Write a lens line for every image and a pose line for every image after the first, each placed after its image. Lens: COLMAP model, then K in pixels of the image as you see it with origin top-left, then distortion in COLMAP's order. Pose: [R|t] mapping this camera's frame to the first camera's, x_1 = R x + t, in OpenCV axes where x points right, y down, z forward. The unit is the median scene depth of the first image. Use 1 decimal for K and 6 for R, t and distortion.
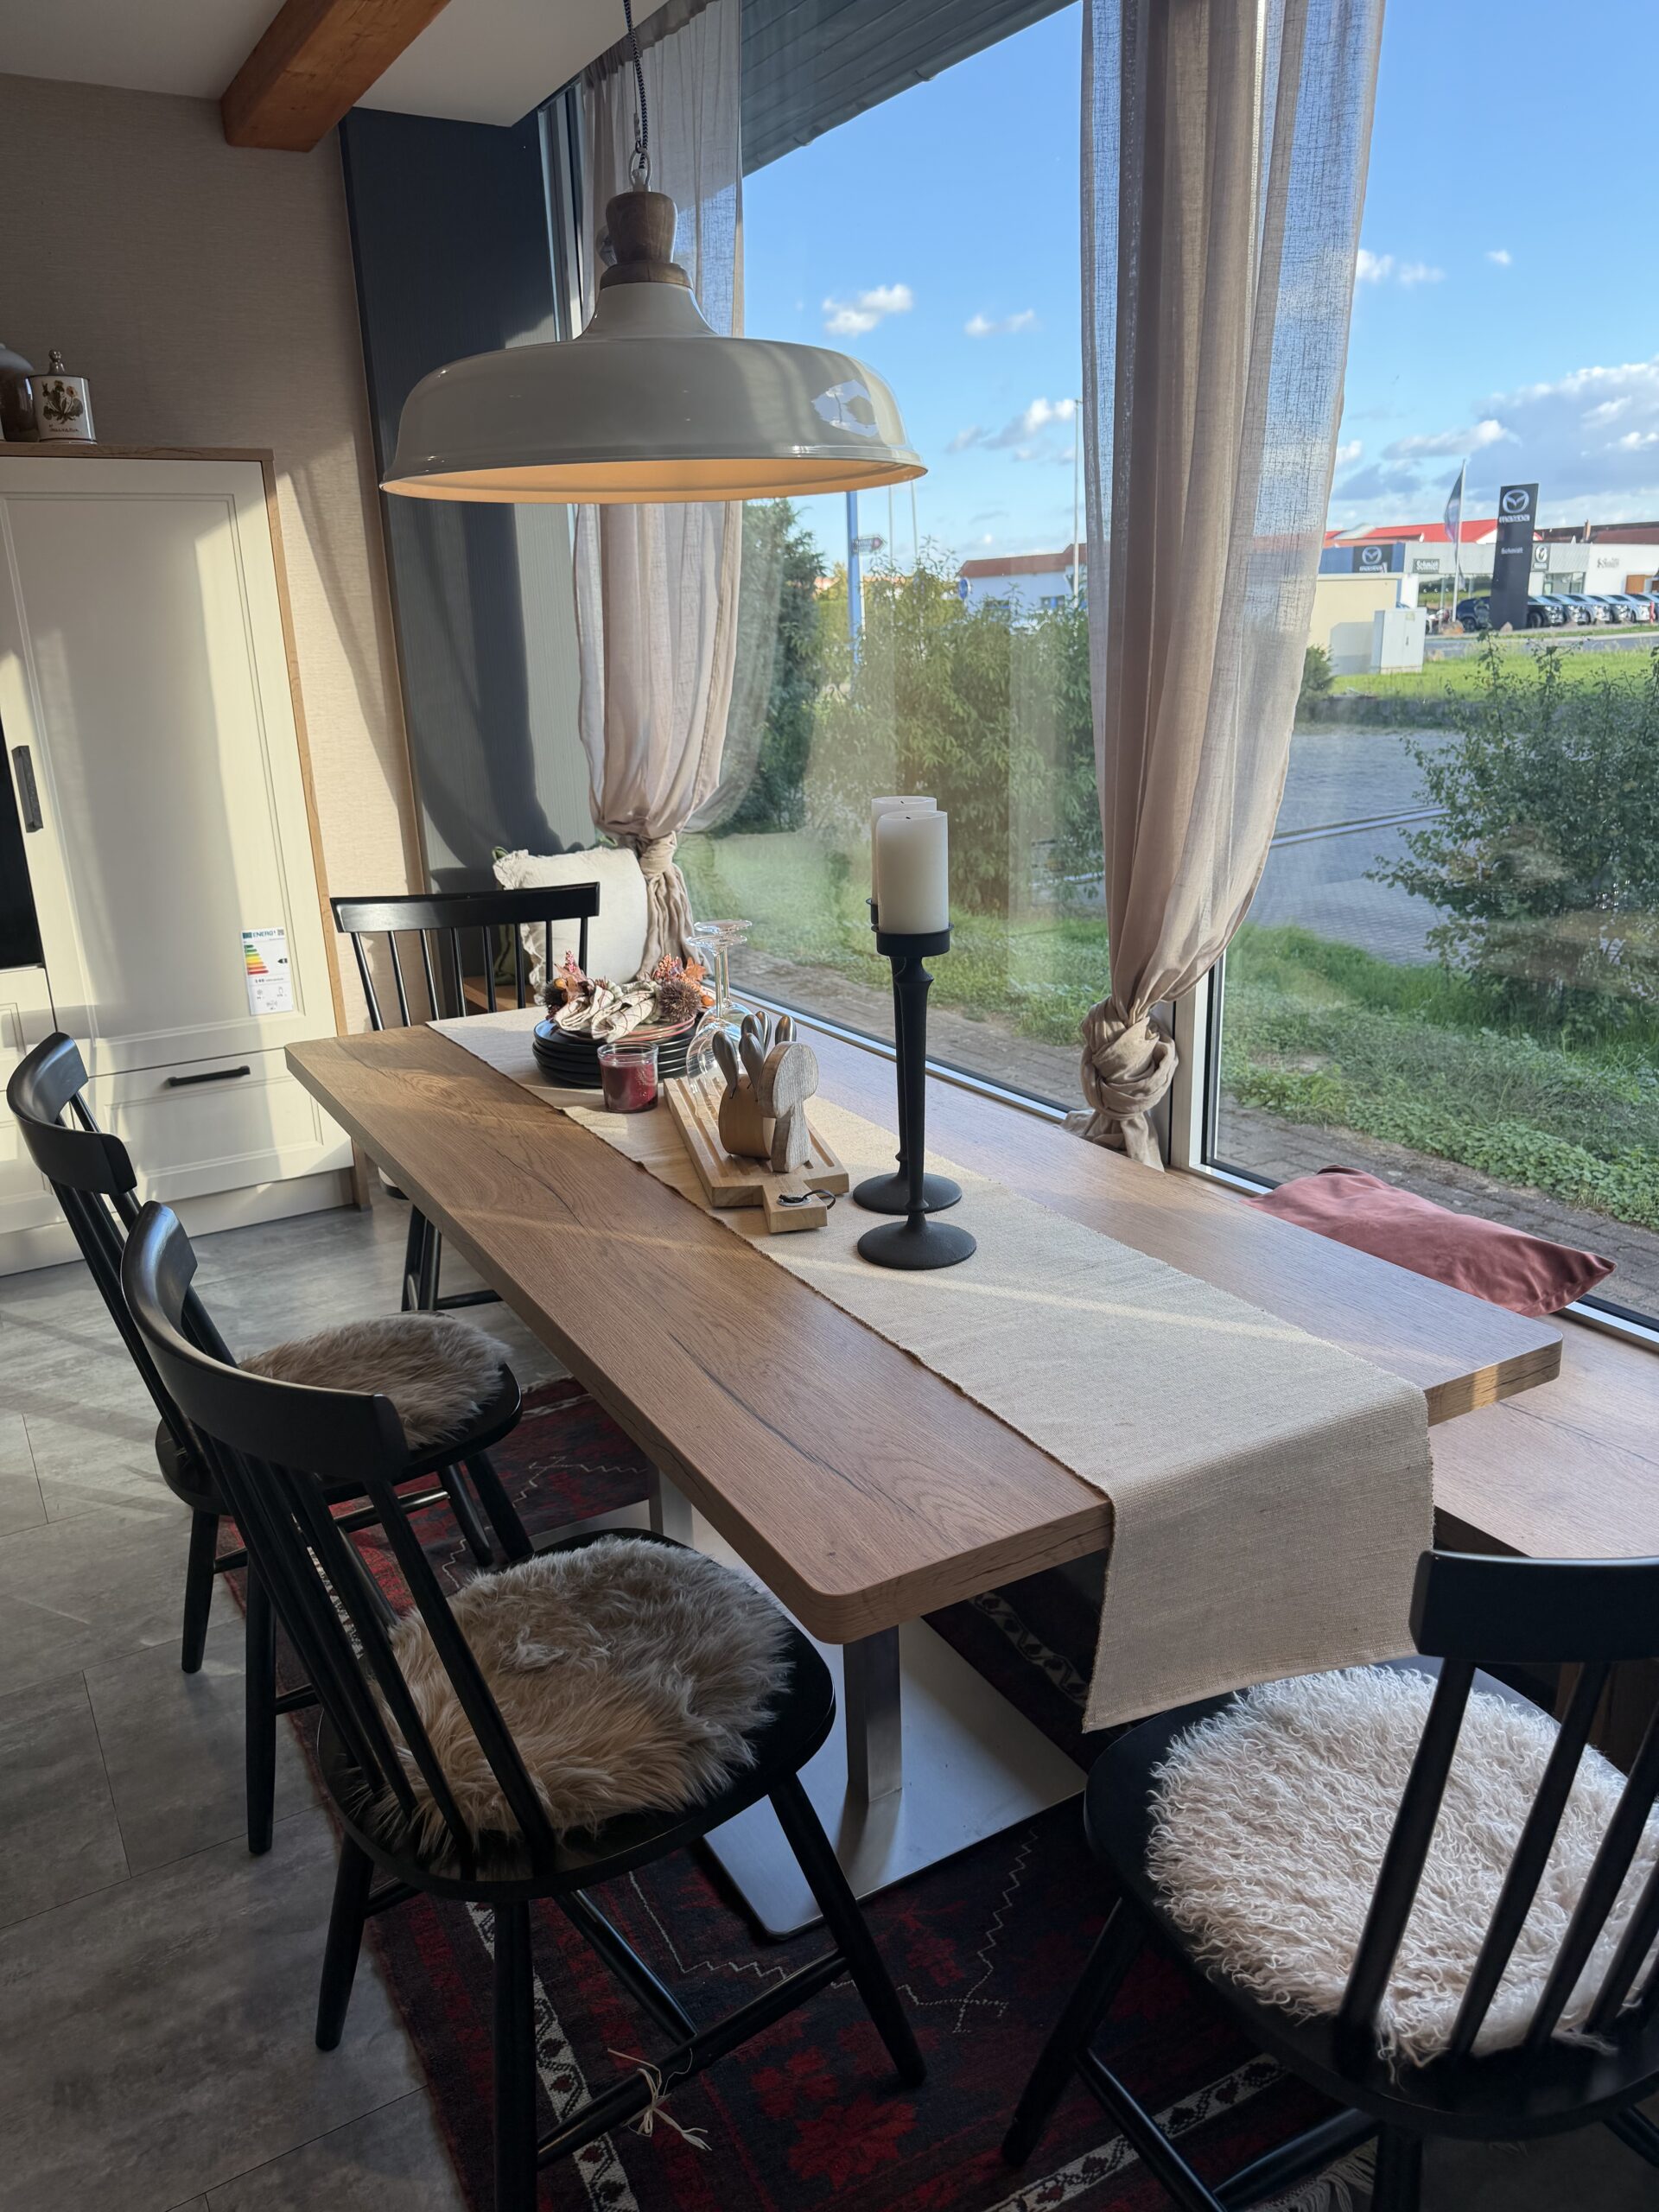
lens RADIAL K [[1570.4, 0, 825.0], [0, 1570.4, 1125.8], [0, 0, 1]] dist [0.064893, -0.086722]
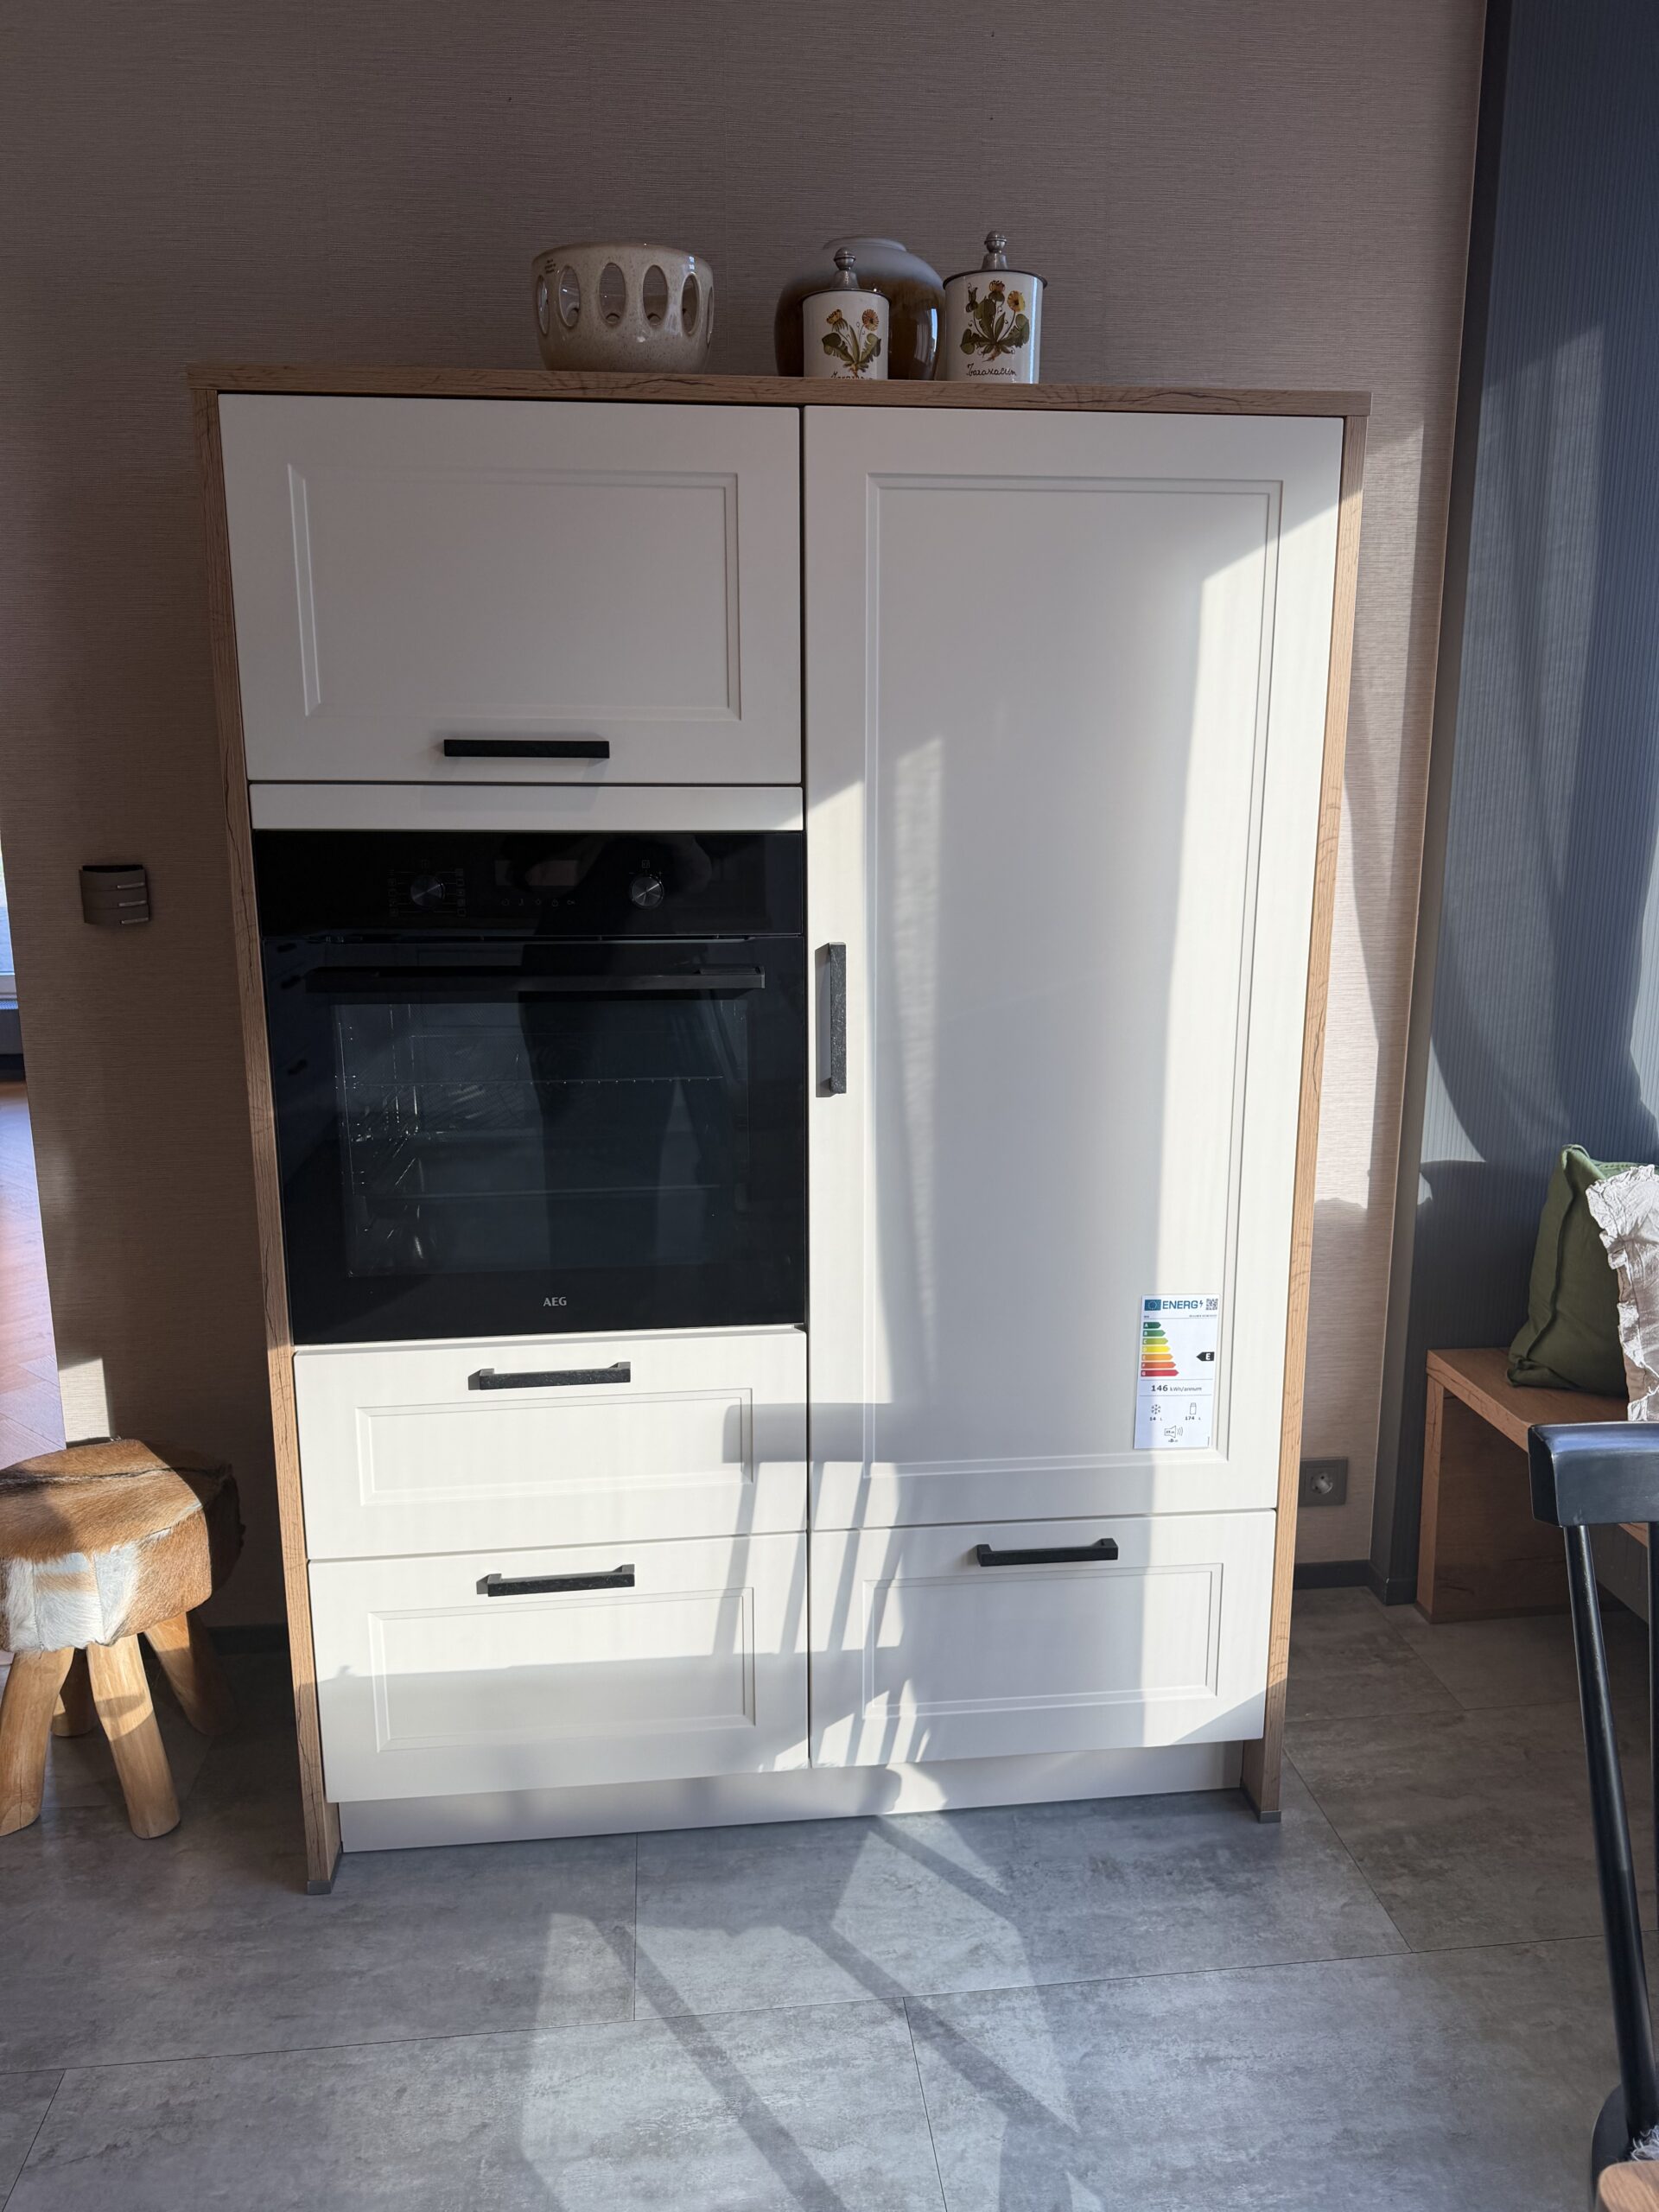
lens RADIAL K [[1570.4, 0, 820.6], [0, 1570.4, 1091.5], [0, 0, 1]] dist [0.064893, -0.086722]
pose [[0.919909, 0.114906, -0.374919, -0.278228], [-0.145272, 0.987936, -0.053658, -0.146568], [0.364230, 0.103826, 0.925503, 0.465439]]
